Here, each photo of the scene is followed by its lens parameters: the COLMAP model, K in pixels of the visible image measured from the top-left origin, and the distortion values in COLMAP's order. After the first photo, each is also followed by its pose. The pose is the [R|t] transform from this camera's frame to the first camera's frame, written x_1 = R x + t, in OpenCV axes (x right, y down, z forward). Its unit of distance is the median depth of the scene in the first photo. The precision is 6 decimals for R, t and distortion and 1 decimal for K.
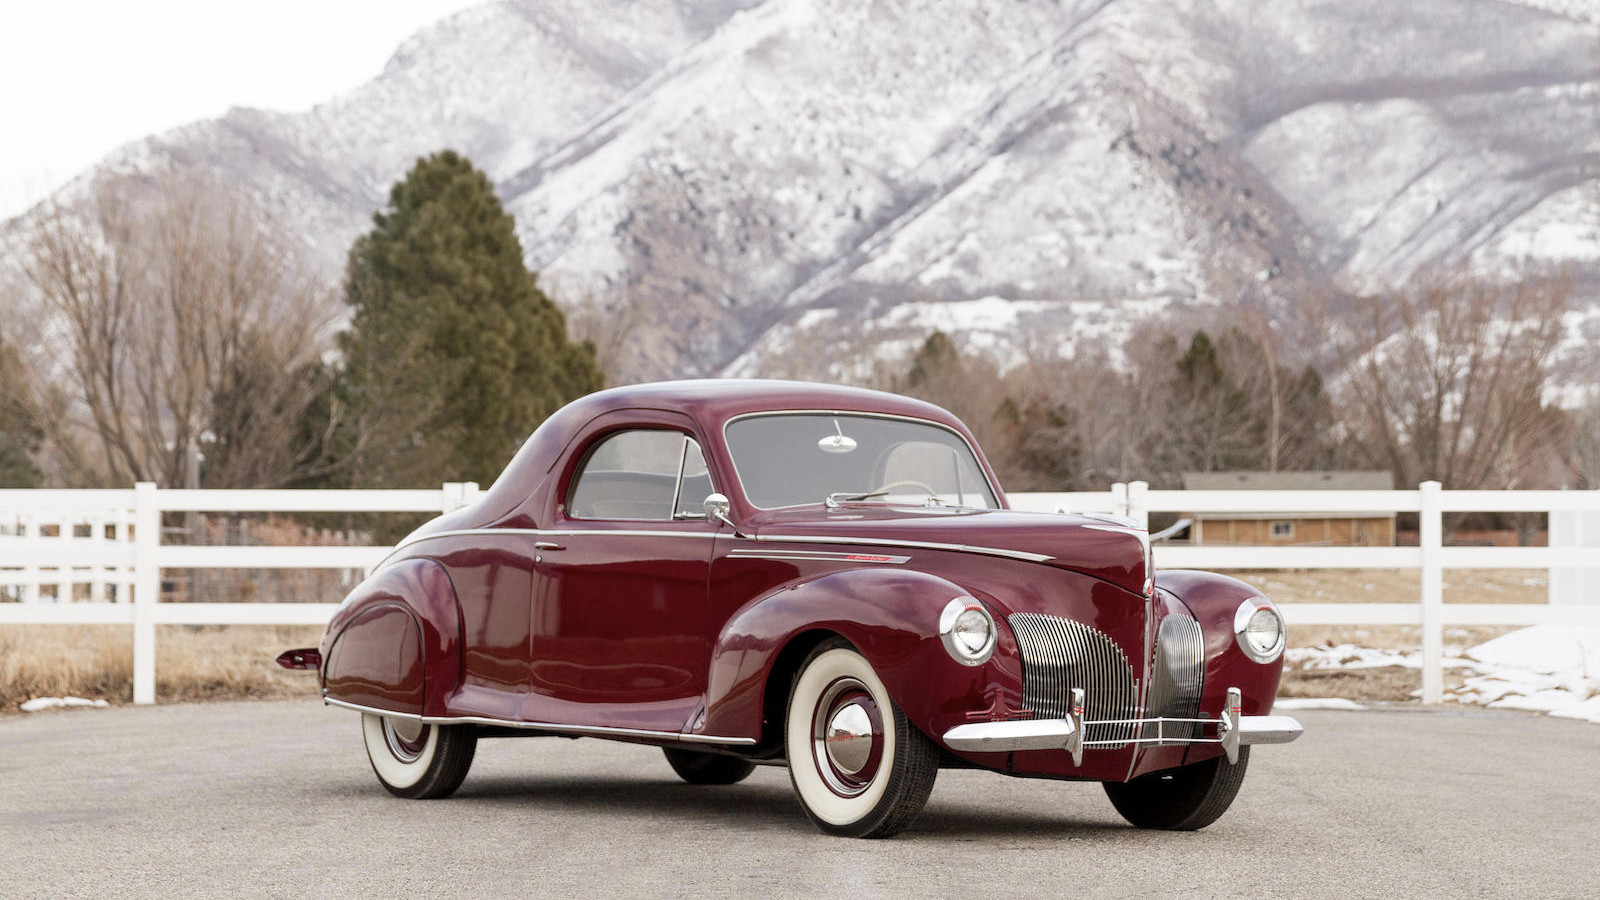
lens RADIAL K [[4591.8, 0, 800.0], [0, 4591.8, 450.0], [0, 0, 1]] dist [0.000115, -0.558300]
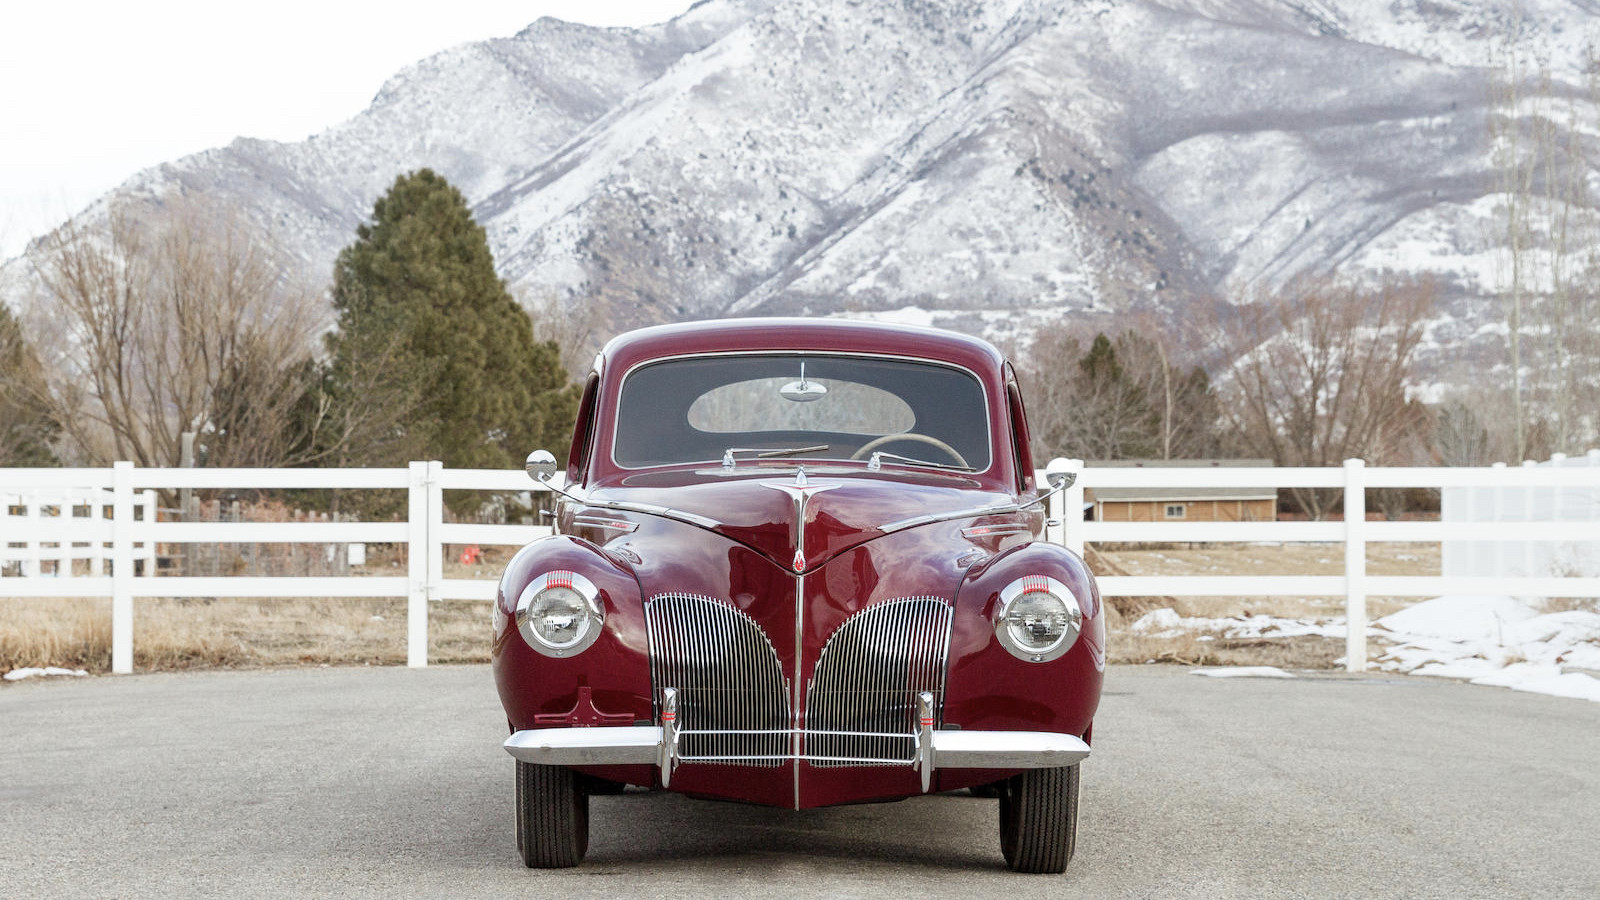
lens RADIAL K [[4839.9, 0, 800.0], [0, 4839.9, 450.0], [0, 0, 1]] dist [0.002289, -0.406806]
pose [[0.999973, -0.001221, 0.007305, 0.005693], [0.001164, 0.999969, 0.007815, -0.007298], [-0.007314, -0.007806, 0.999943, -0.188262]]
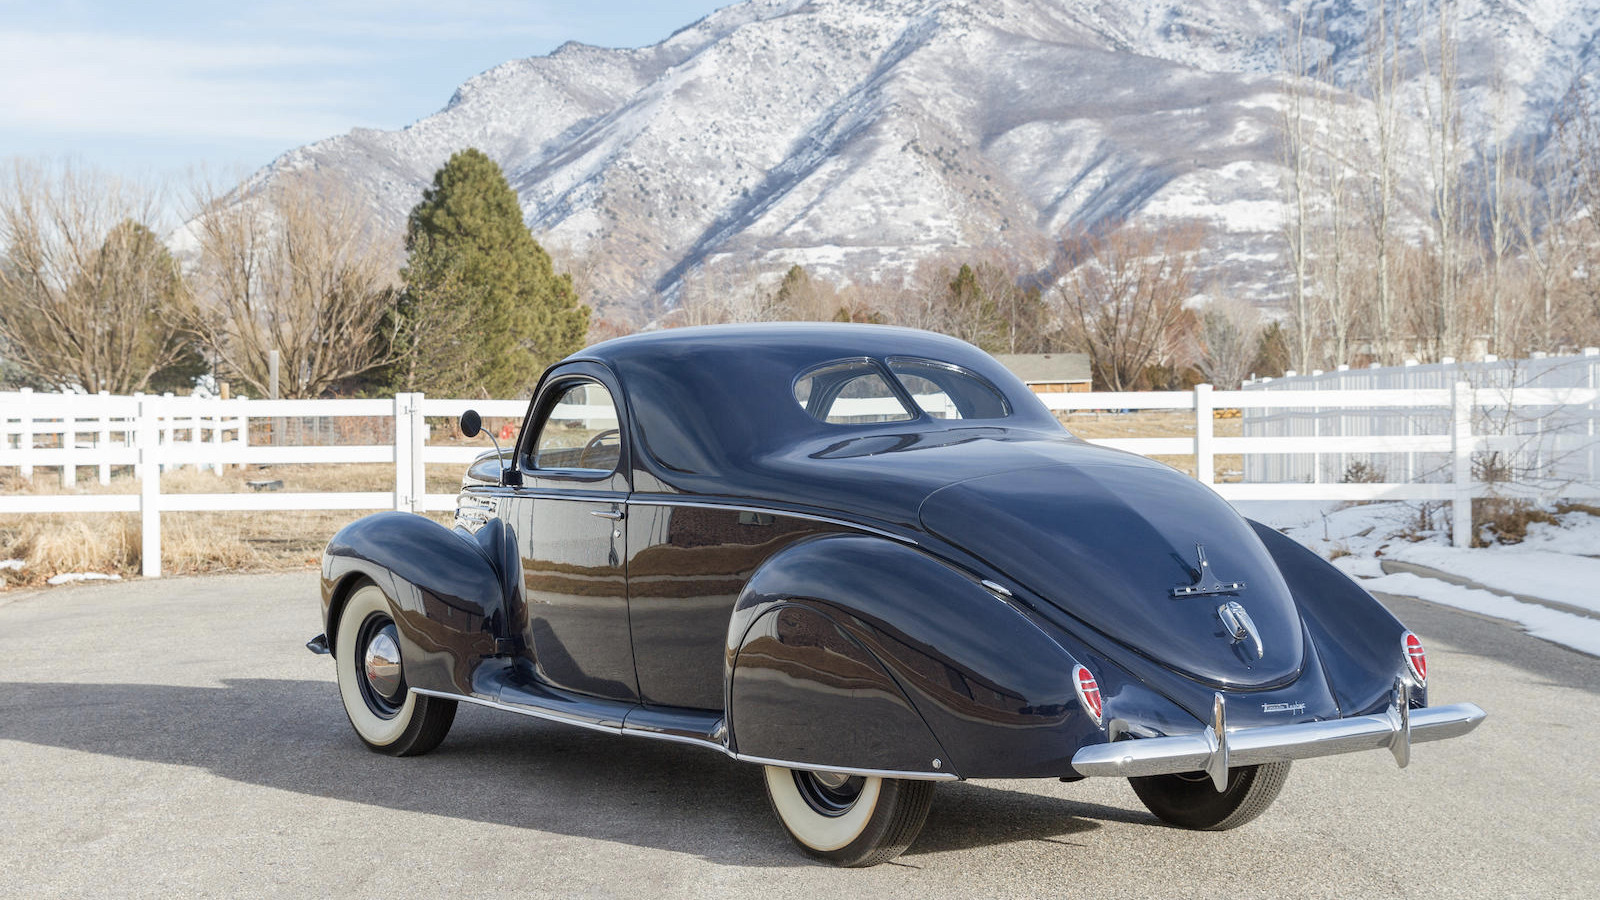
lens RADIAL K [[5894.2, 0, 764.0], [0, 5894.2, 771.4], [0, 0, 1]] dist [-0.010995, 1.248565]
pose [[0.999722, -0.010508, 0.021106, -0.026580], [0.009215, 0.998129, 0.060452, 0.026051], [-0.021702, -0.060241, 0.997948, -1.068805]]
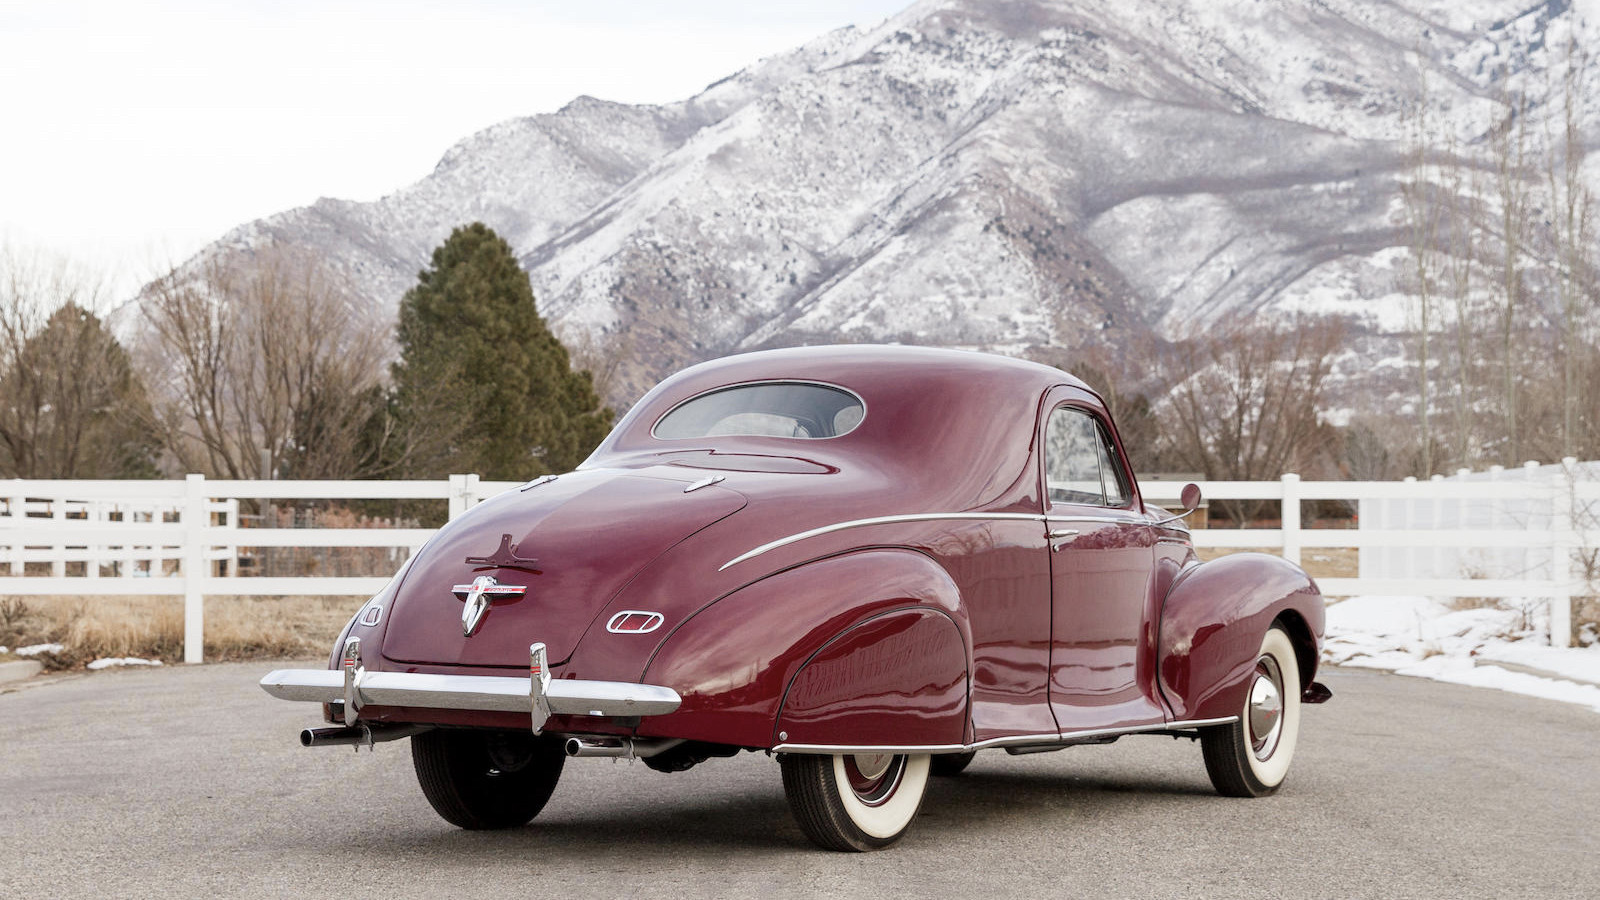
lens RADIAL K [[4591.8, 0, 800.0], [0, 4591.8, 450.0], [0, 0, 1]] dist [0.000115, -0.558300]
pose [[0.999963, 0.000384, 0.008560, 0.003165], [-0.000422, 0.999990, 0.004451, -0.008181], [-0.008558, -0.004455, 0.999953, -0.322910]]
